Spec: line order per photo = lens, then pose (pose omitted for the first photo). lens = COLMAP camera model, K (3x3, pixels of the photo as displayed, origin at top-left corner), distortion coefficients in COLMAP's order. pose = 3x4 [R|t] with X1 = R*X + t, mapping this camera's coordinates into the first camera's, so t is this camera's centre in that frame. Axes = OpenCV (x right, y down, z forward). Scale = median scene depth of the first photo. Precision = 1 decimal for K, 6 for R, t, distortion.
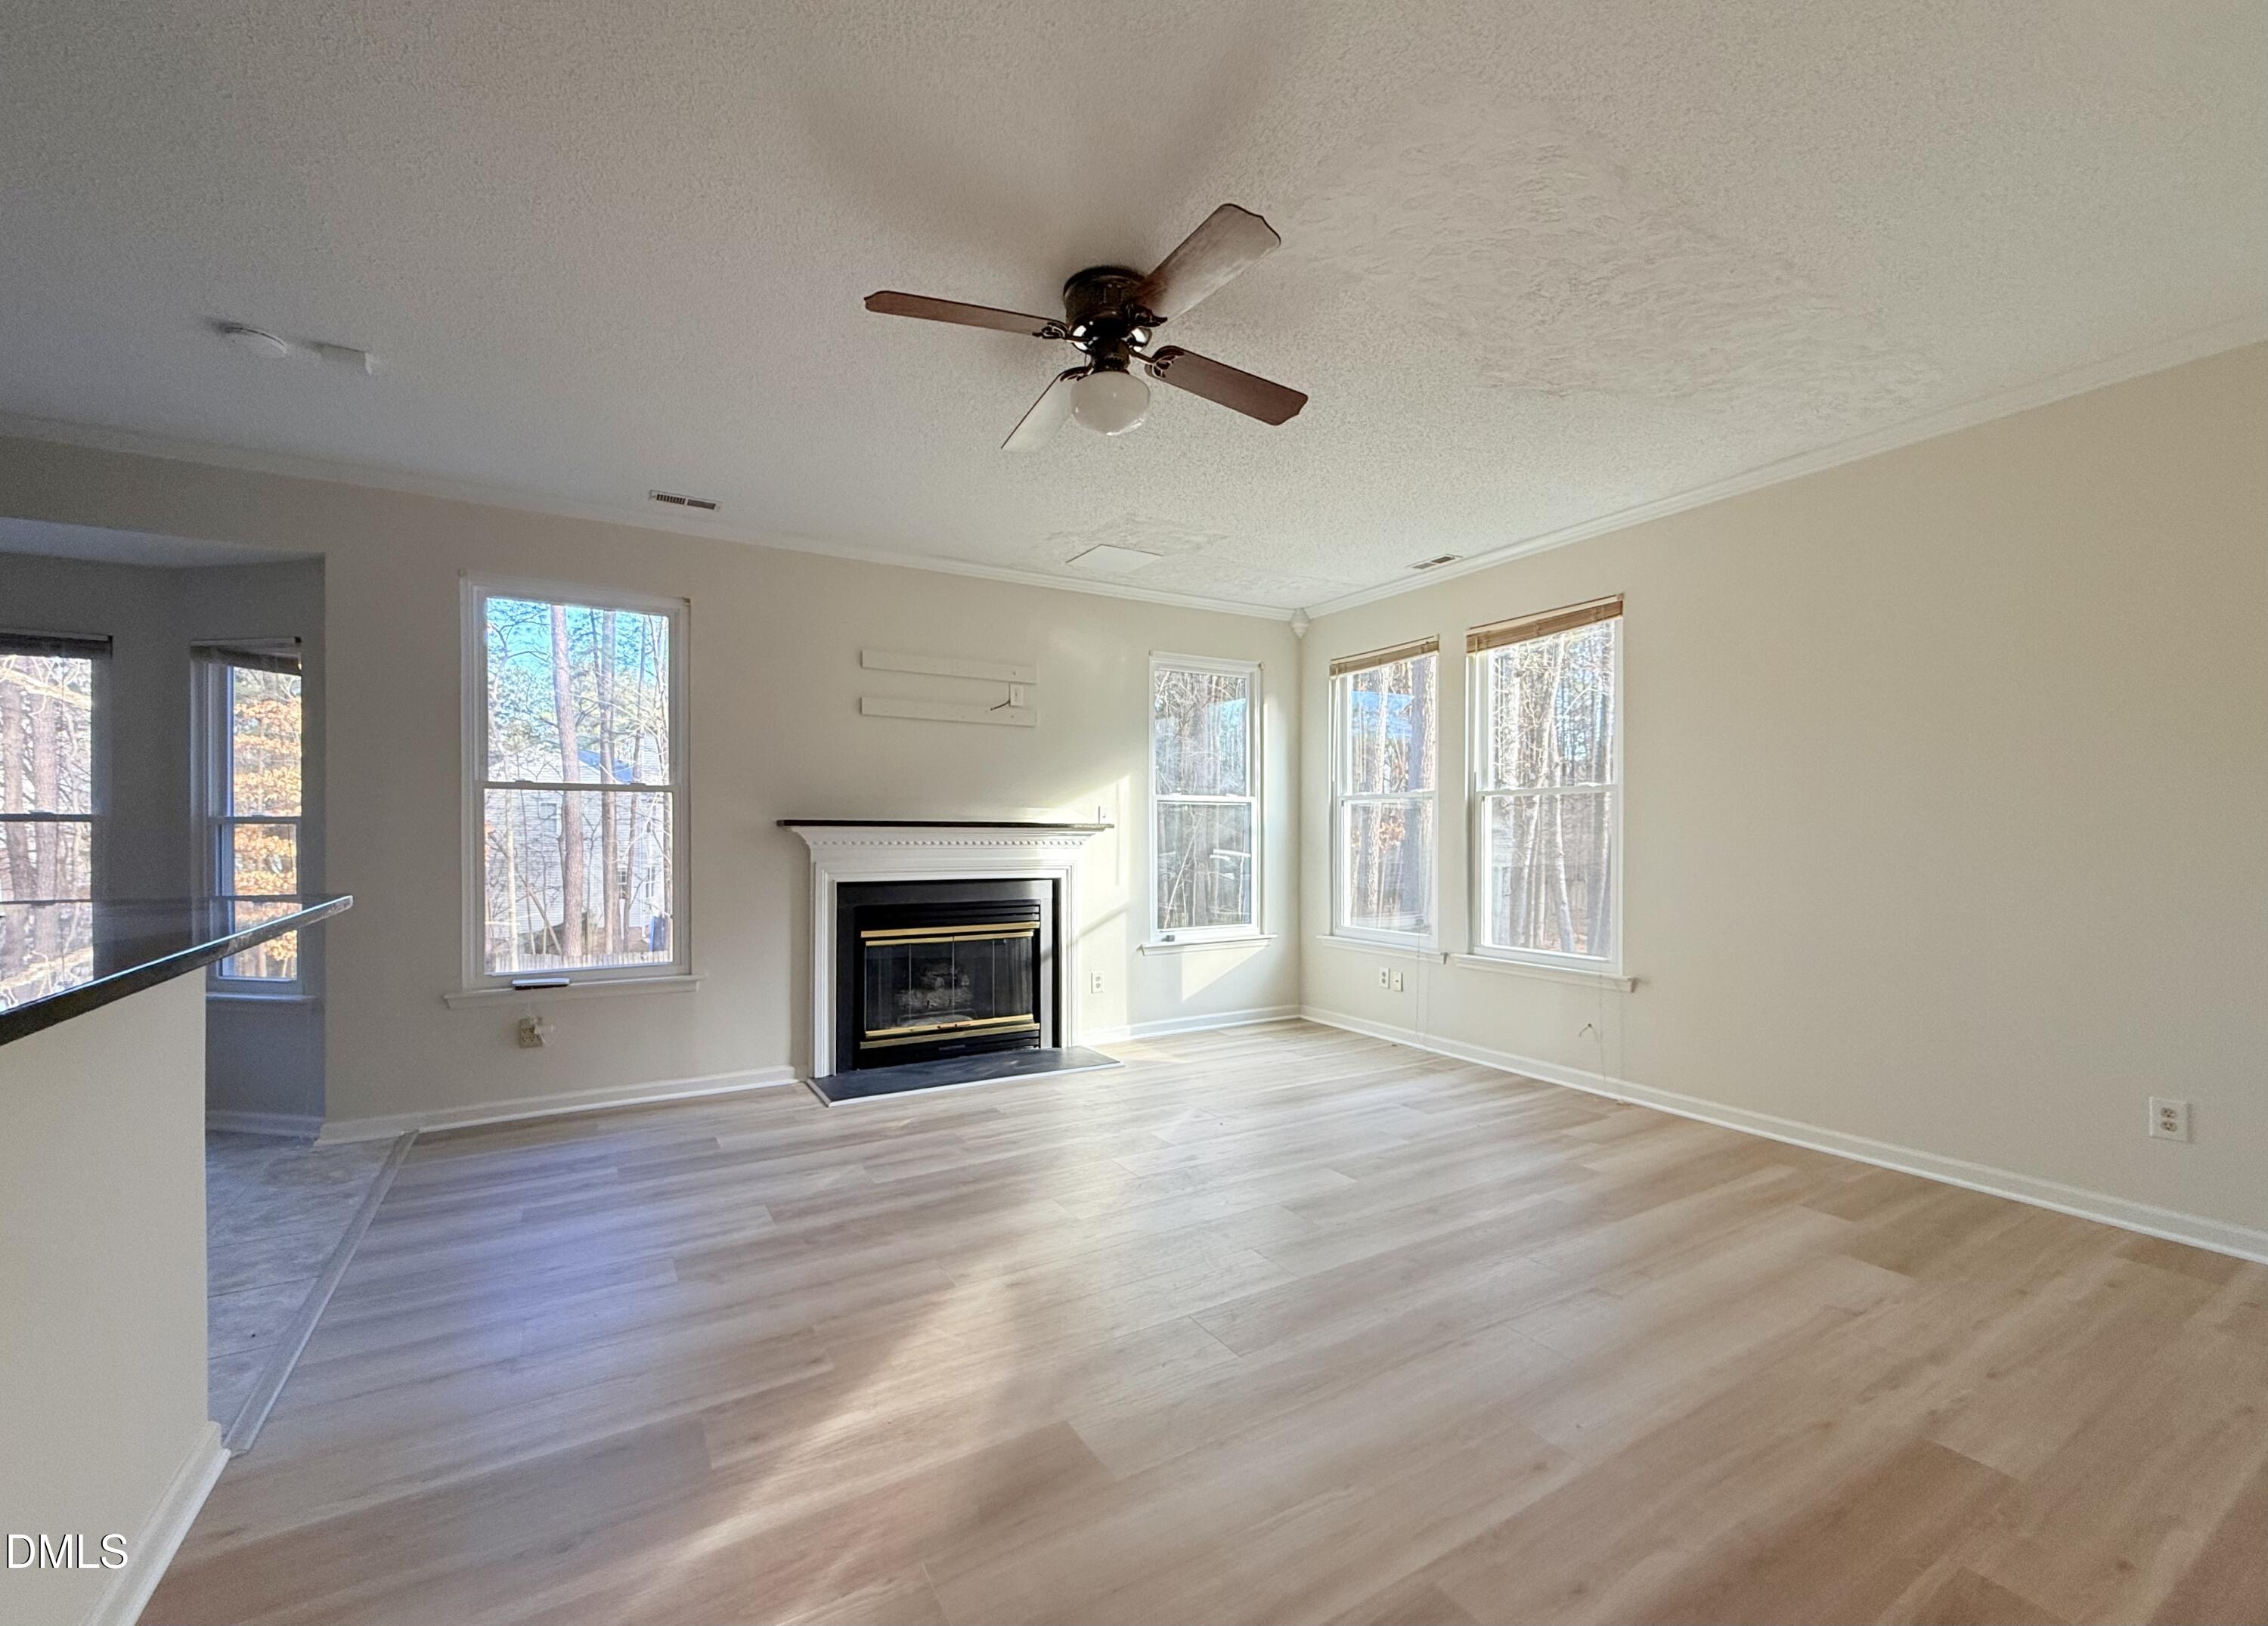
lens RADIAL K [[897.4, 0, 1114.5], [0, 897.4, 825.7], [0, 0, 1]] dist [0.001310, -0.000408]
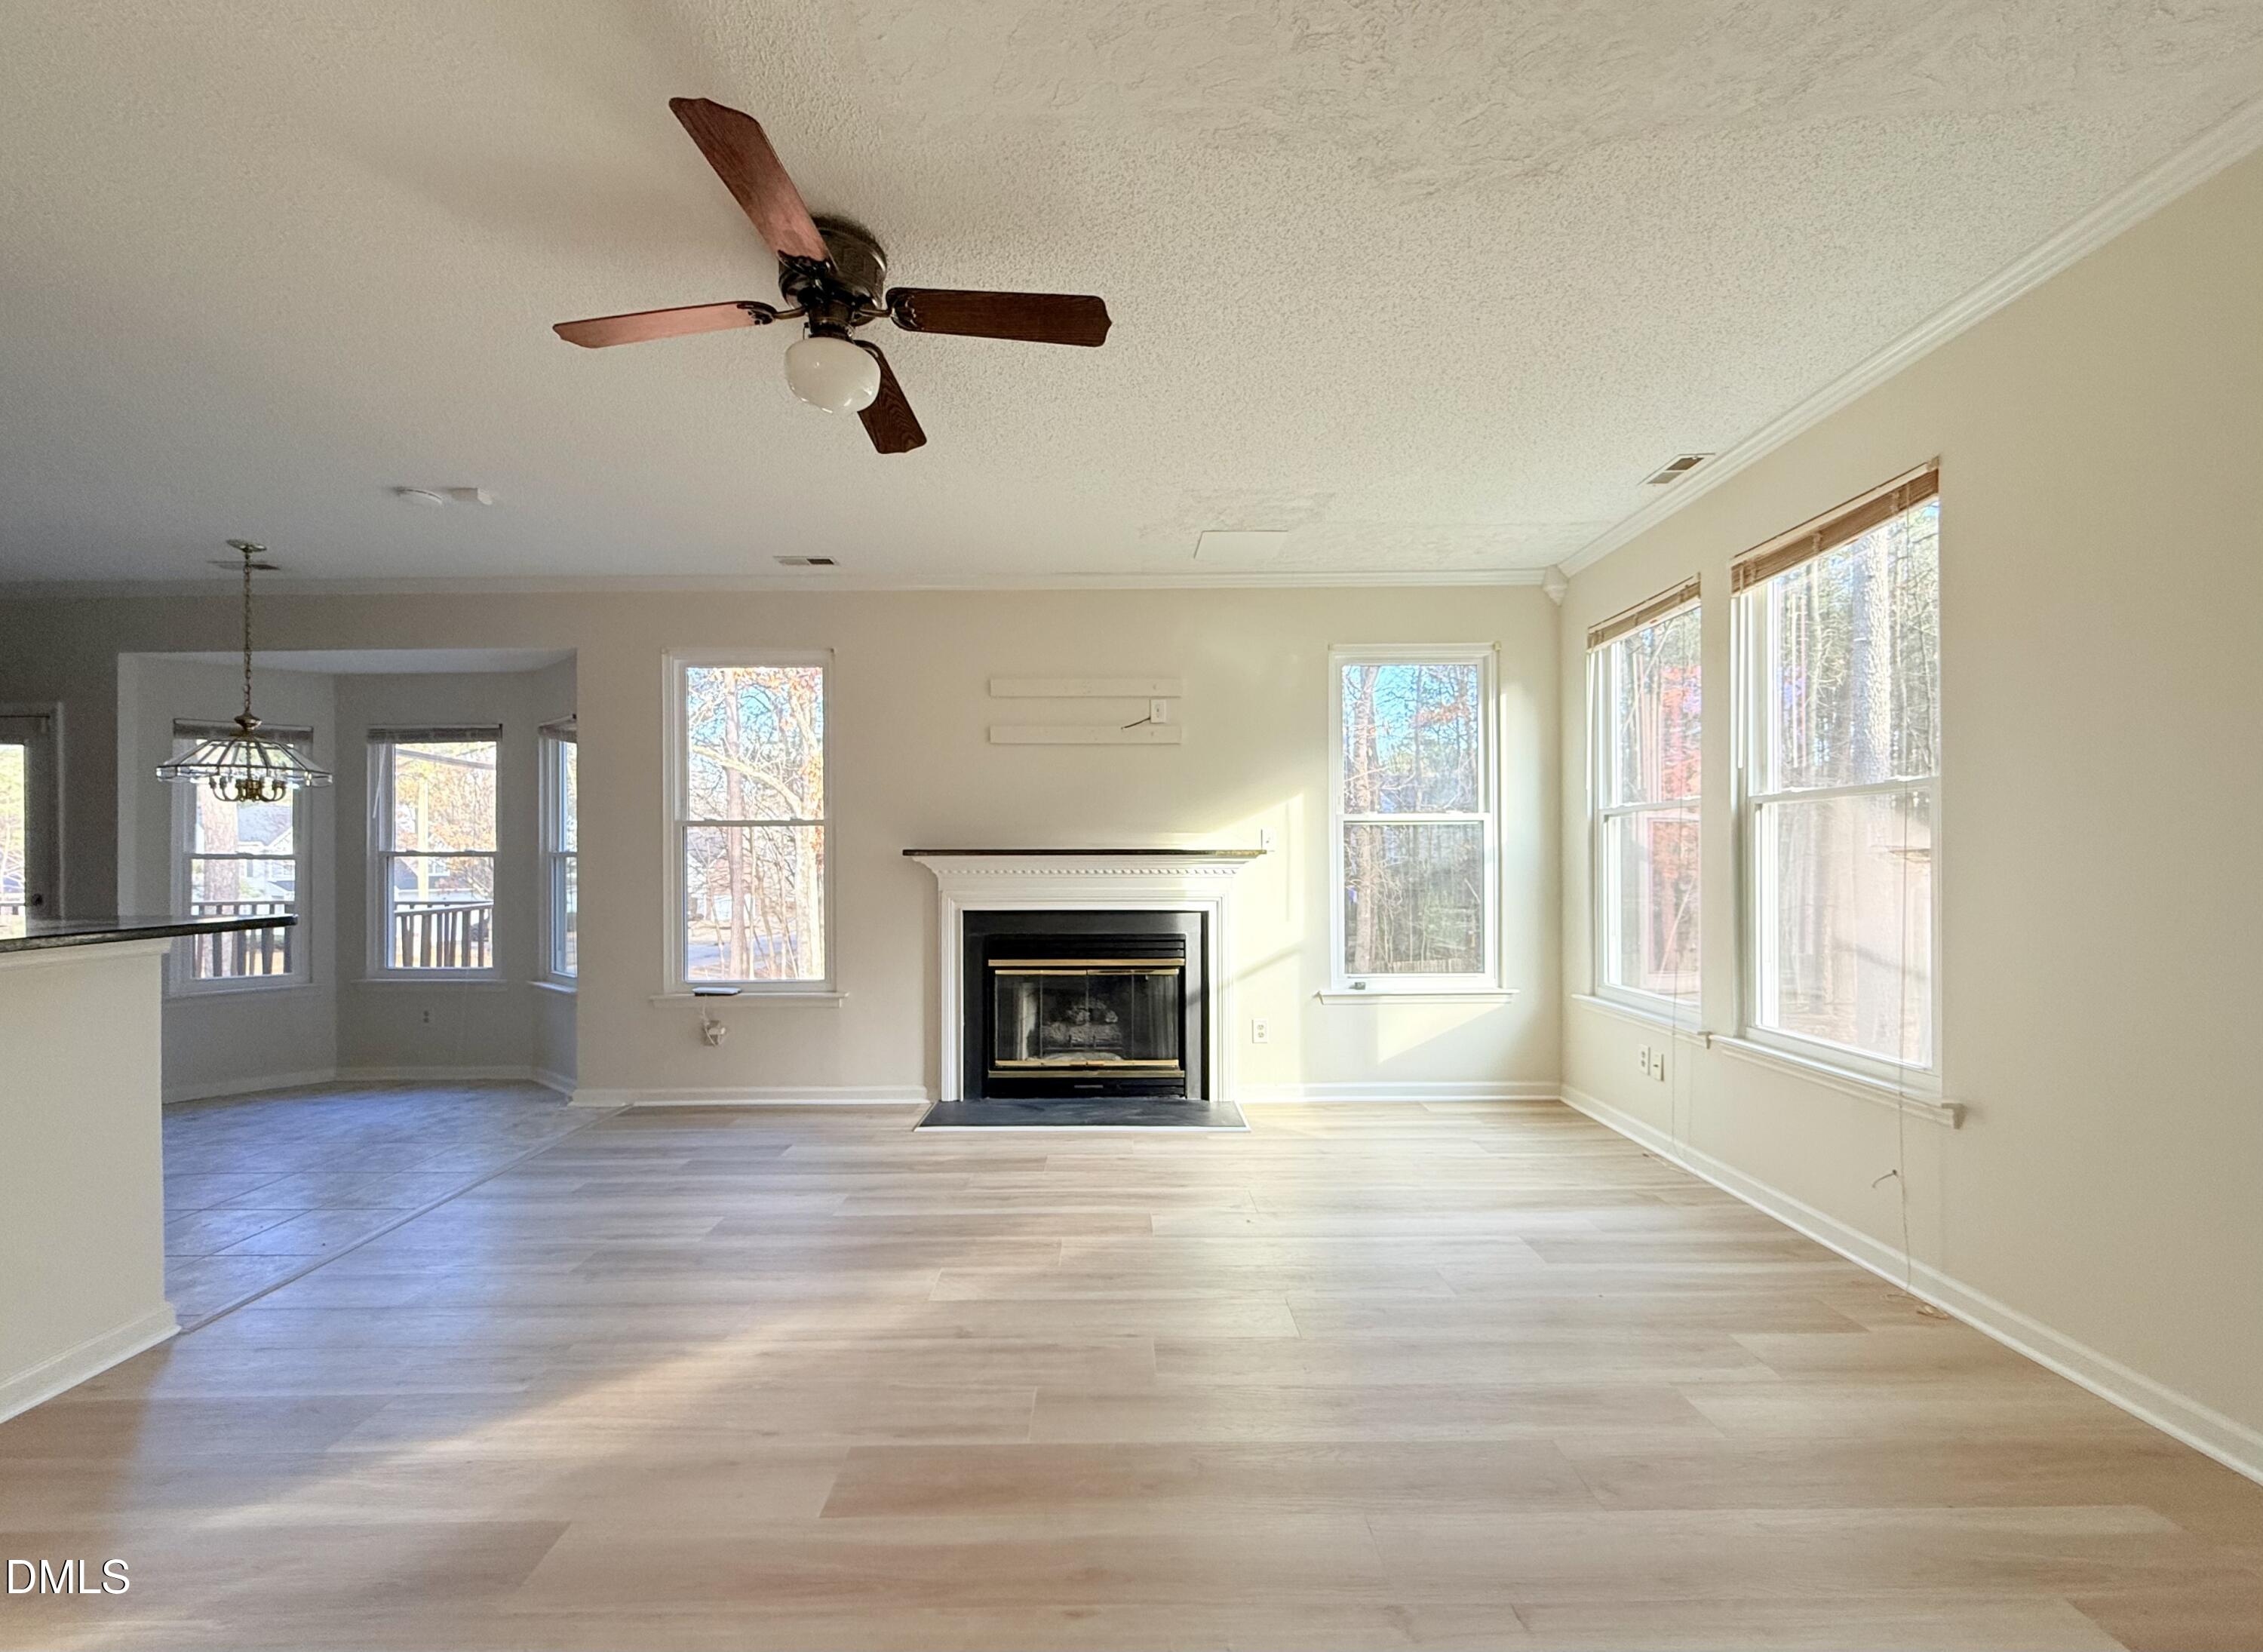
lens RADIAL K [[911.6, 0, 1140.0], [0, 911.6, 844.8], [0, 0, 1]] dist [-0.002701, 0.000810]
pose [[0.872895, -0.012706, -0.487743, 0.361584], [0.010134, 0.999917, -0.007912, -0.000879], [0.487803, 0.001964, 0.872951, 0.194492]]
